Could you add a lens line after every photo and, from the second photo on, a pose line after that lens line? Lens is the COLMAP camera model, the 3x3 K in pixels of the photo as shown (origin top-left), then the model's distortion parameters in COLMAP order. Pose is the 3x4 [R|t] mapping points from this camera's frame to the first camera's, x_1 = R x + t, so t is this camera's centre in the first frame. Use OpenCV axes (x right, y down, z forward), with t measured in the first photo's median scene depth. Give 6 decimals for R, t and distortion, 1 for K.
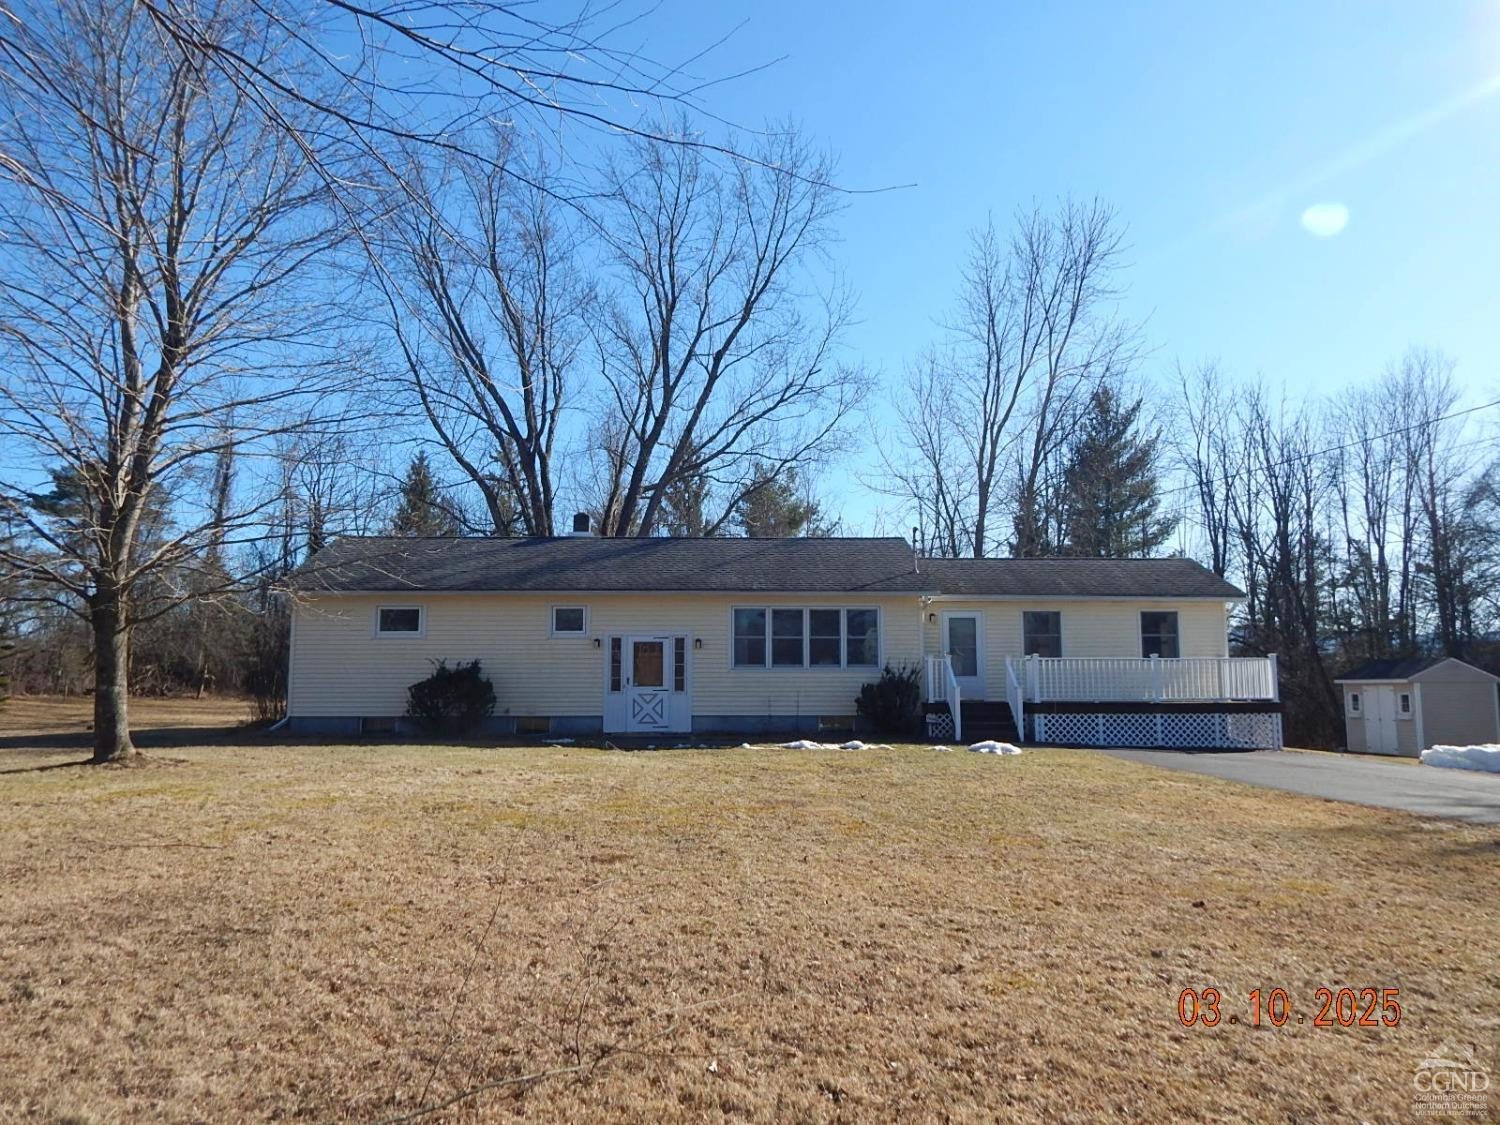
lens RADIAL K [[1082.1, 0, 753.3], [0, 1082.1, 560.2], [0, 0, 1]] dist [-0.001753, -0.009455]
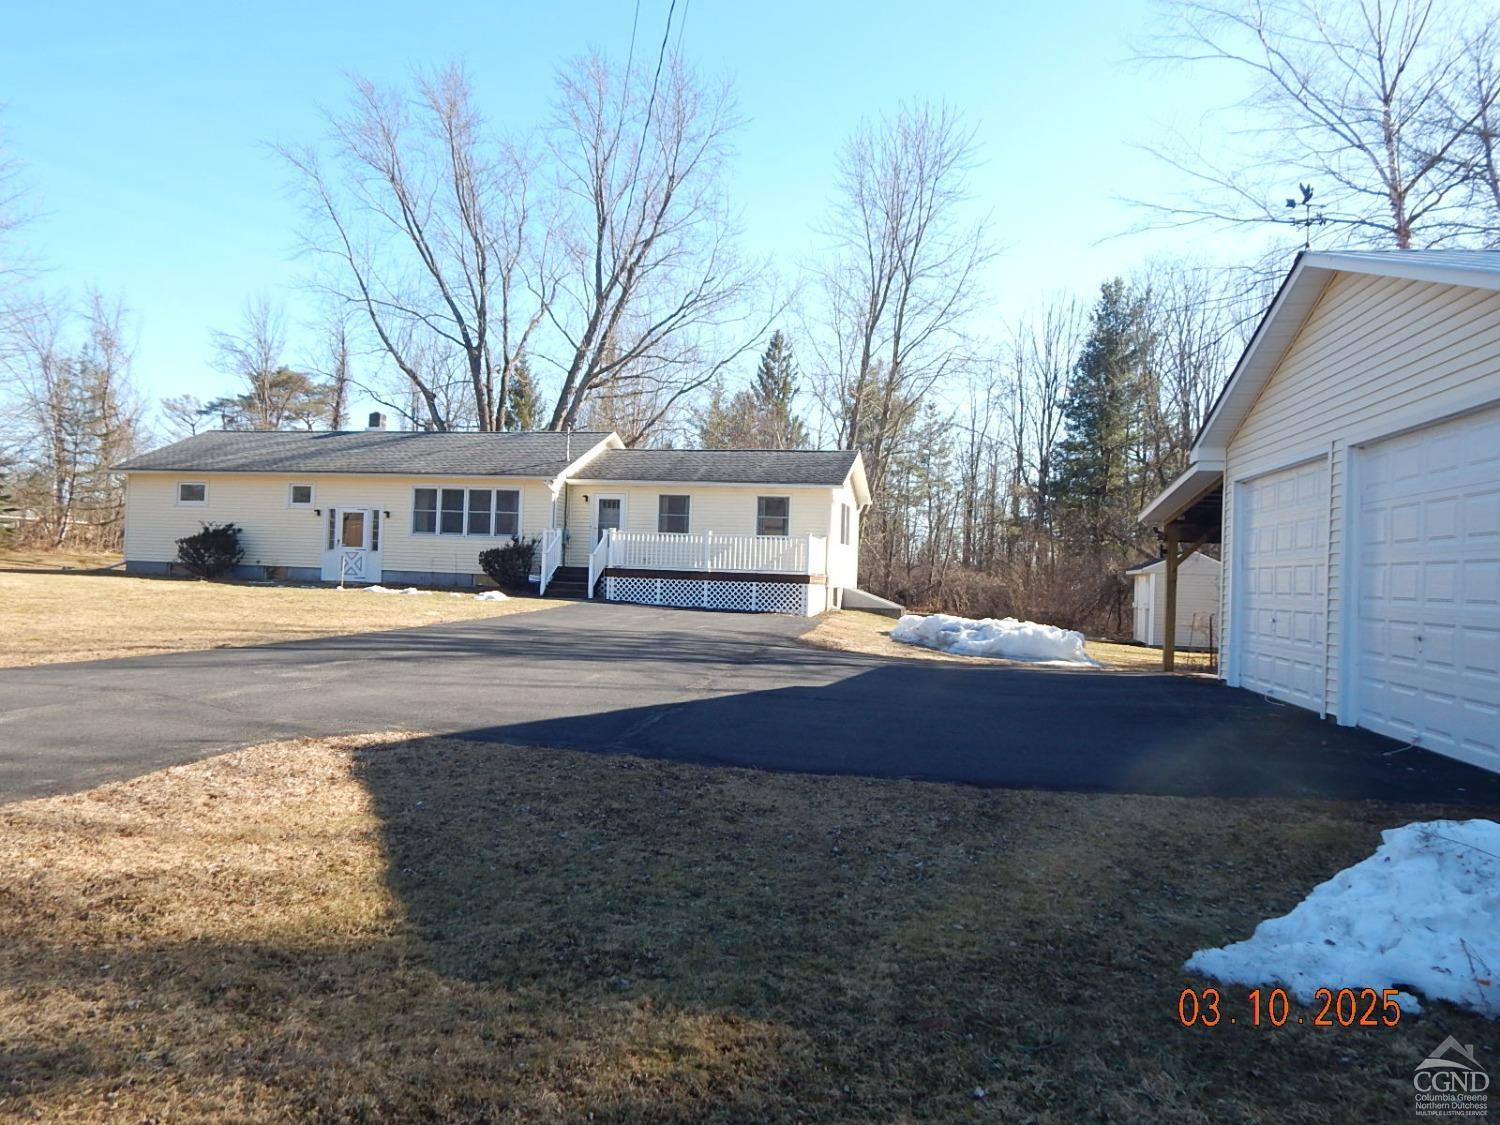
lens RADIAL K [[1083.9, 0, 754.1], [0, 1083.9, 560.5], [0, 0, 1]] dist [-0.003323, -0.006350]
pose [[0.961631, 0.031711, -0.272509, 0.441319], [-0.004437, 0.994965, 0.100121, 0.000237], [0.274312, -0.095070, 0.956930, -0.072941]]
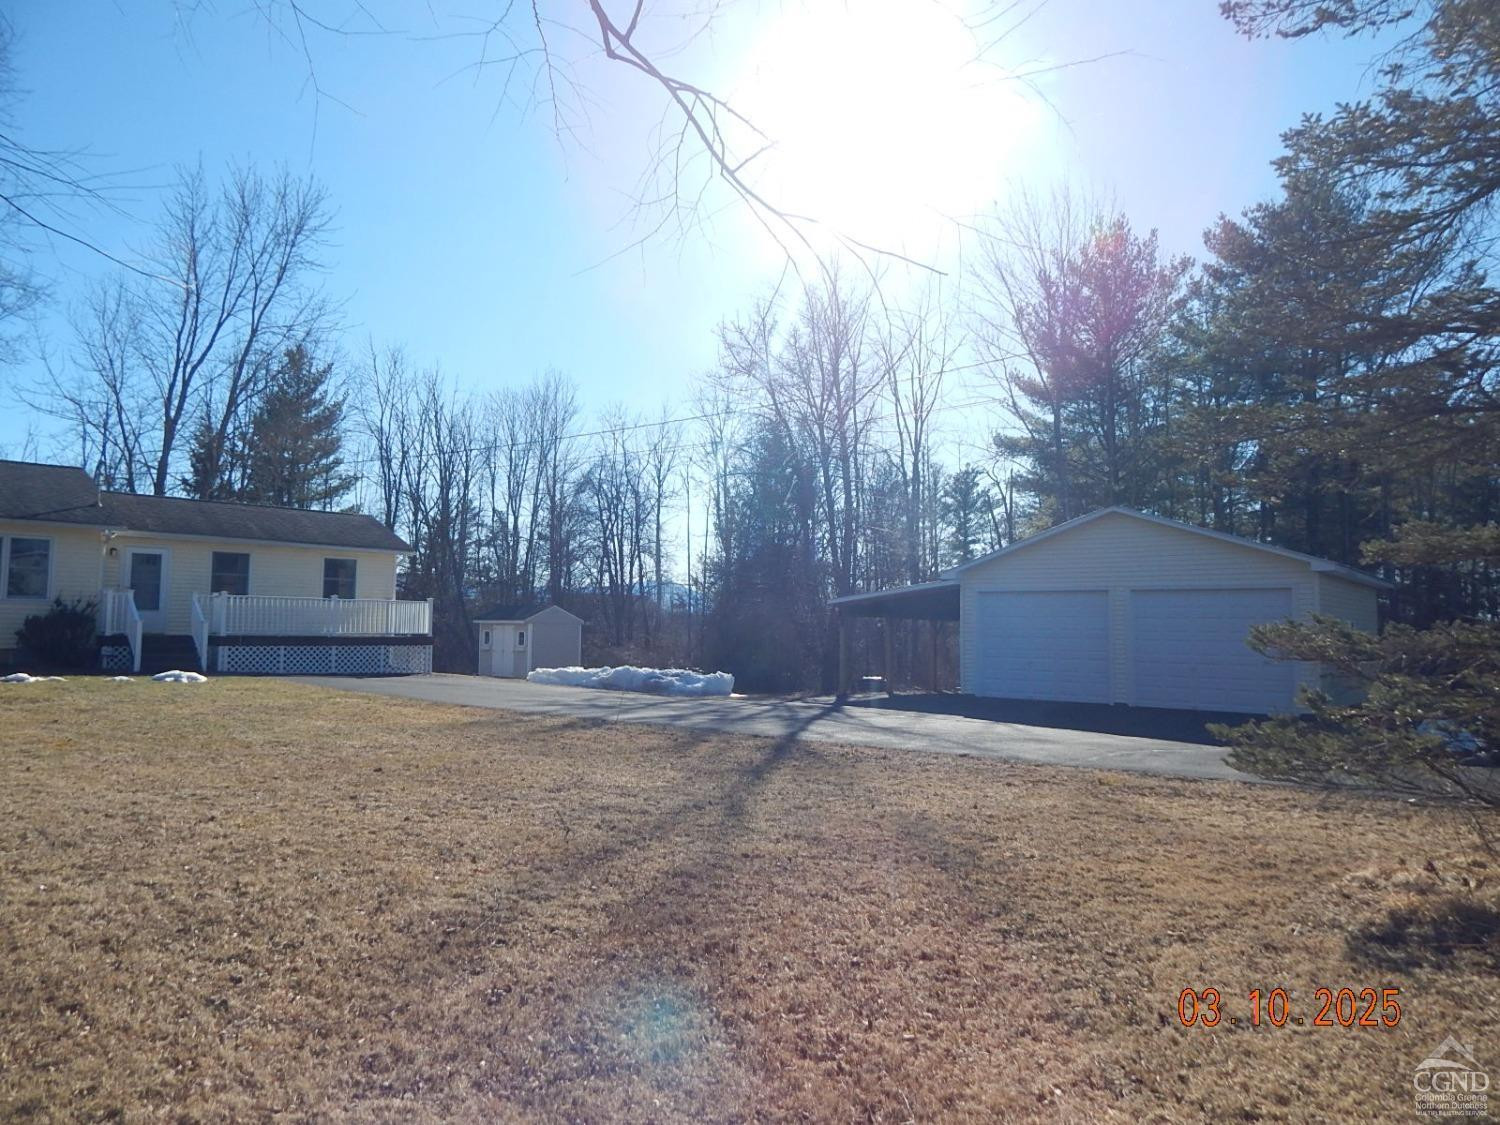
lens RADIAL K [[987.0, 0, 755.6], [0, 987.0, 557.8], [0, 0, 1]] dist [0.001766, -0.005009]
pose [[0.717518, 0.060345, 0.693921, -0.027941], [-0.093485, 0.995570, 0.010086, -0.004132], [-0.690238, -0.072108, 0.719980, -0.048684]]
